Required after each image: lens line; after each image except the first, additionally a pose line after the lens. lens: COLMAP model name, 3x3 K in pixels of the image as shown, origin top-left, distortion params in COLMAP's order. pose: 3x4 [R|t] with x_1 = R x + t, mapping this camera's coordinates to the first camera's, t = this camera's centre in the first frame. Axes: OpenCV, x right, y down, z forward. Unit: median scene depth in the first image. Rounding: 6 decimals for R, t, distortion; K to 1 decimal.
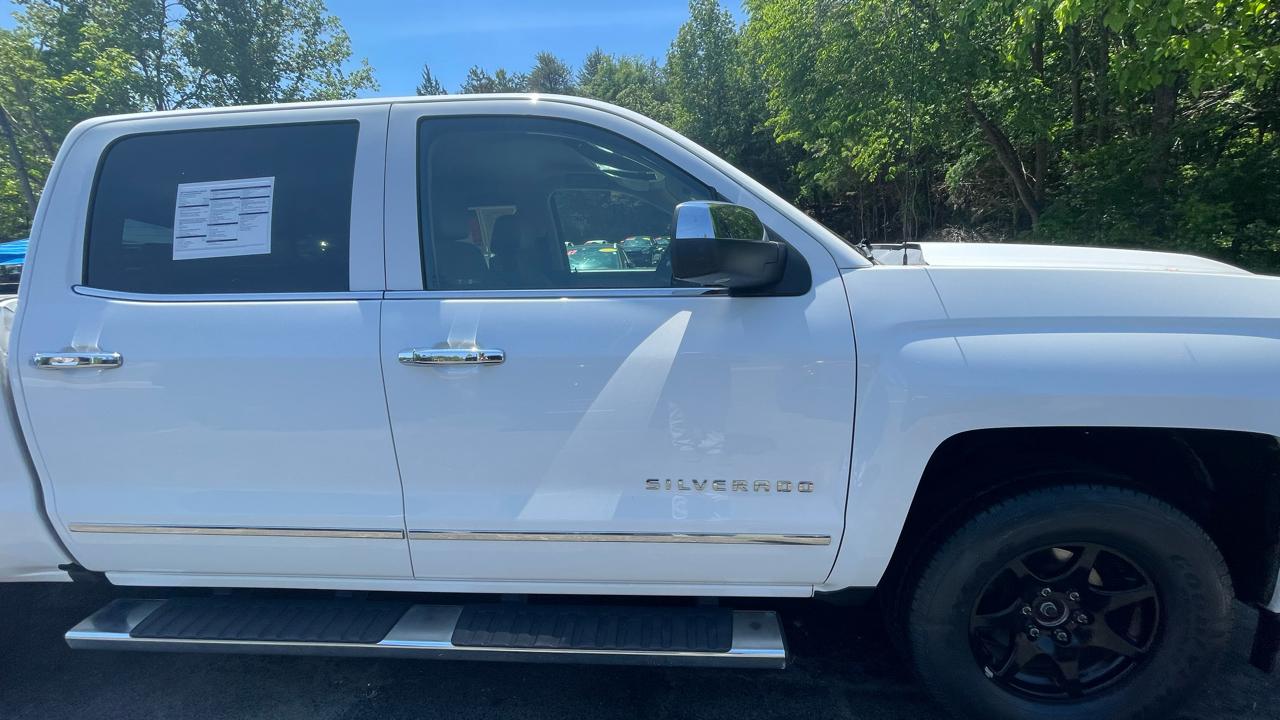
lens RADIAL K [[522.5, 0, 632.5], [0, 522.5, 357.7], [0, 0, 1]] dist [-0.001222, 0.000018]
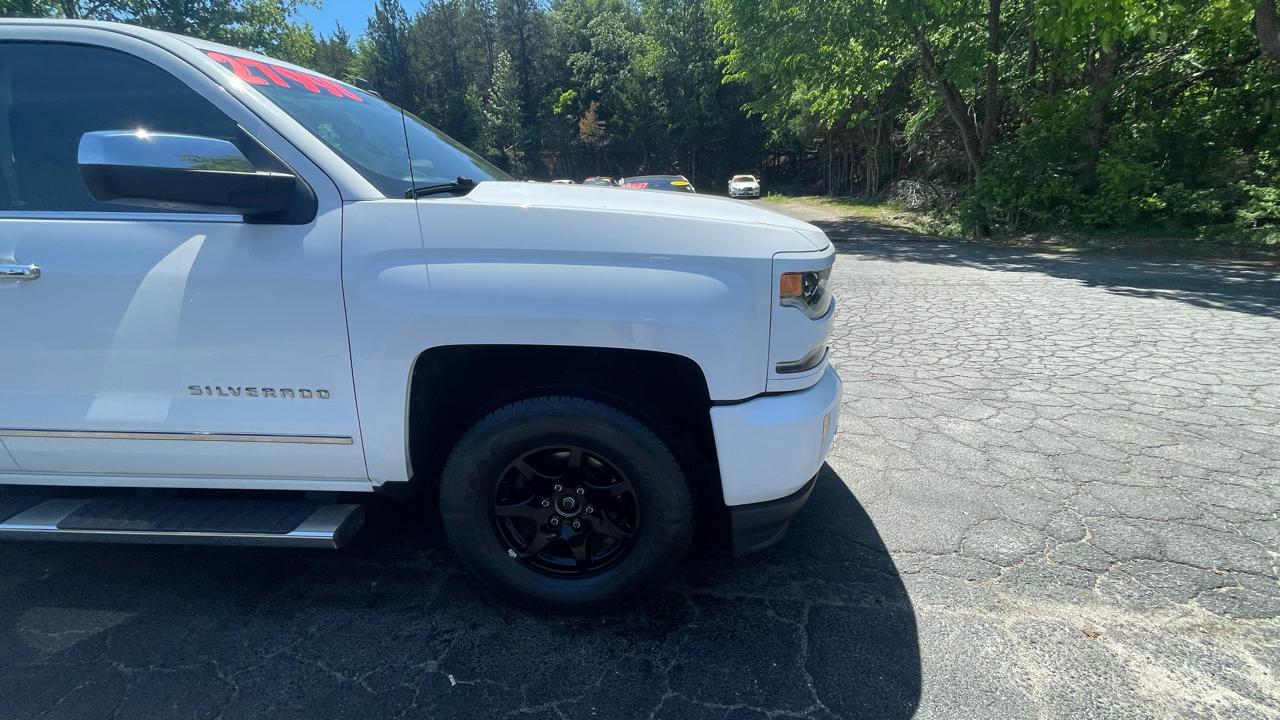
lens RADIAL K [[522.5, 0, 632.5], [0, 522.5, 357.7], [0, 0, 1]] dist [-0.001222, 0.000018]
pose [[0.998999, 0.021715, 0.039108, 0.855943], [-0.025600, 0.994480, 0.101759, 0.028888], [-0.036682, -0.102658, 0.994040, -0.142023]]
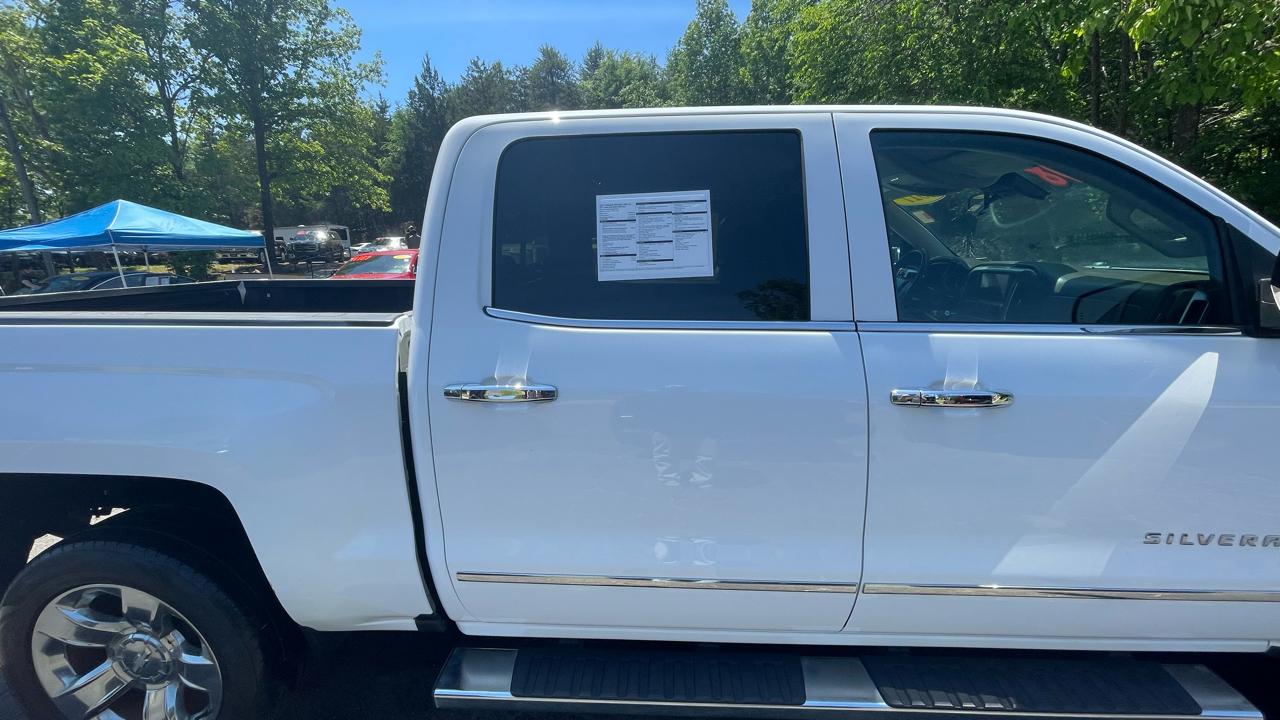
lens RADIAL K [[522.5, 0, 632.5], [0, 522.5, 357.7], [0, 0, 1]] dist [-0.001222, 0.000018]
pose [[0.999428, 0.015583, 0.030021, -0.824710], [-0.015757, 0.999860, 0.005579, -0.059796], [-0.029930, -0.006049, 0.999534, 0.099580]]
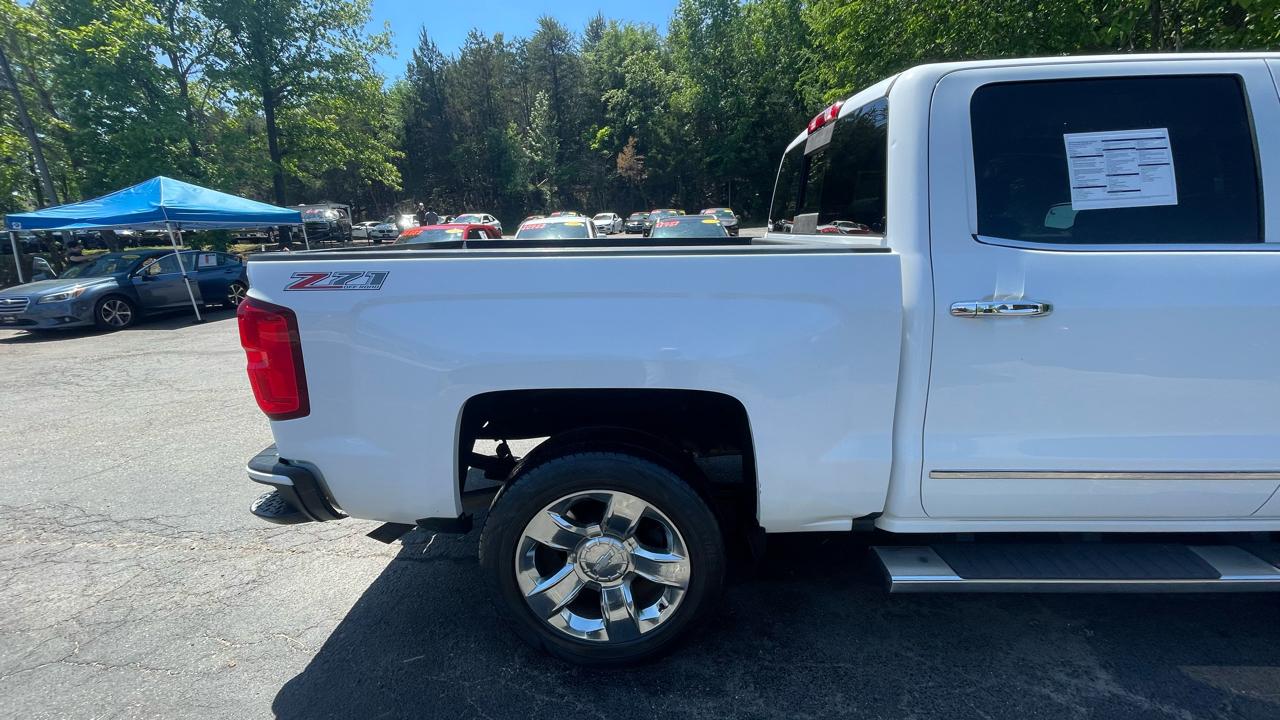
lens RADIAL K [[522.5, 0, 632.5], [0, 522.5, 357.7], [0, 0, 1]] dist [-0.001222, 0.000018]
pose [[0.999024, 0.000548, 0.044171, -1.729136], [-0.002590, 0.998929, 0.046187, 0.051837], [-0.044098, -0.046257, 0.997956, 0.017558]]
